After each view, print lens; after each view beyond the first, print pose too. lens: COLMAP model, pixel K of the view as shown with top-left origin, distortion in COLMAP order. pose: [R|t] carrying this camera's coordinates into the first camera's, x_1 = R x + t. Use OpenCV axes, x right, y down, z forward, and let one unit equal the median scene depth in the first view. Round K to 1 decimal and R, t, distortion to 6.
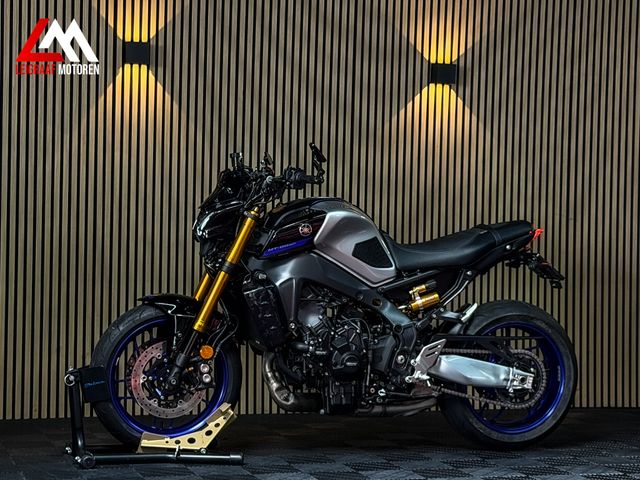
lens RADIAL K [[1446.5, 0, 319.5], [0, 1446.5, 244.5], [0, 0, 1]] dist [0.127132, 0.000000]
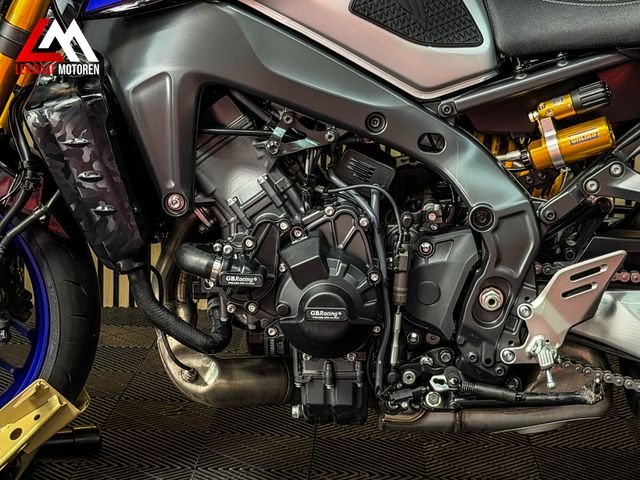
lens RADIAL K [[1446.5, 0, 320.4], [0, 1446.5, 242.7], [0, 0, 1]] dist [0.127132, 0.000000]
pose [[0.942609, 0.064278, -0.327654, 0.132378], [-0.006976, 0.984873, 0.173138, 0.001688], [0.333827, -0.160916, 0.928798, 0.634618]]
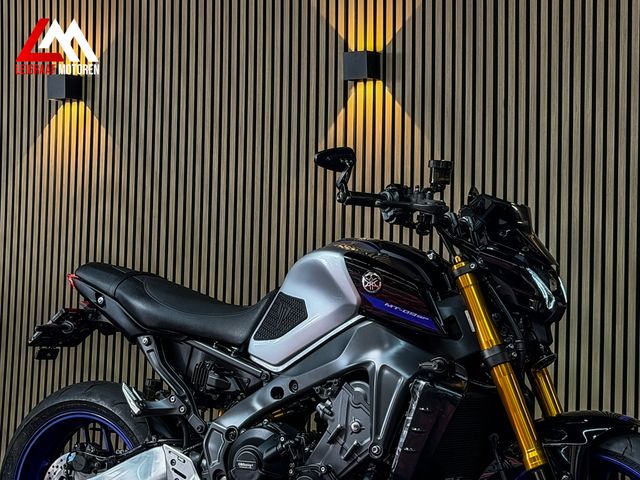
lens RADIAL K [[1418.6, 0, 323.3], [0, 1418.6, 235.4], [0, 0, 1]] dist [0.125457, 0.000000]
pose [[0.659229, -0.039263, -0.750916, 0.498580], [-0.014687, 0.997773, -0.065064, 0.007662], [0.751798, 0.053921, 0.657185, 0.588406]]
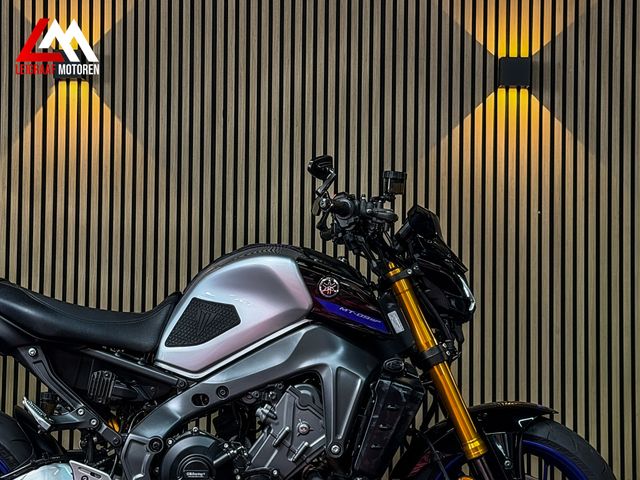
lens RADIAL K [[1418.6, 0, 315.8], [0, 1418.6, 241.6], [0, 0, 1]] dist [0.125457, 0.000000]
pose [[0.947930, -0.027668, -0.317275, 0.263883], [0.006536, 0.997699, -0.067476, 0.009802], [0.318412, 0.061889, 0.945930, 0.421081]]
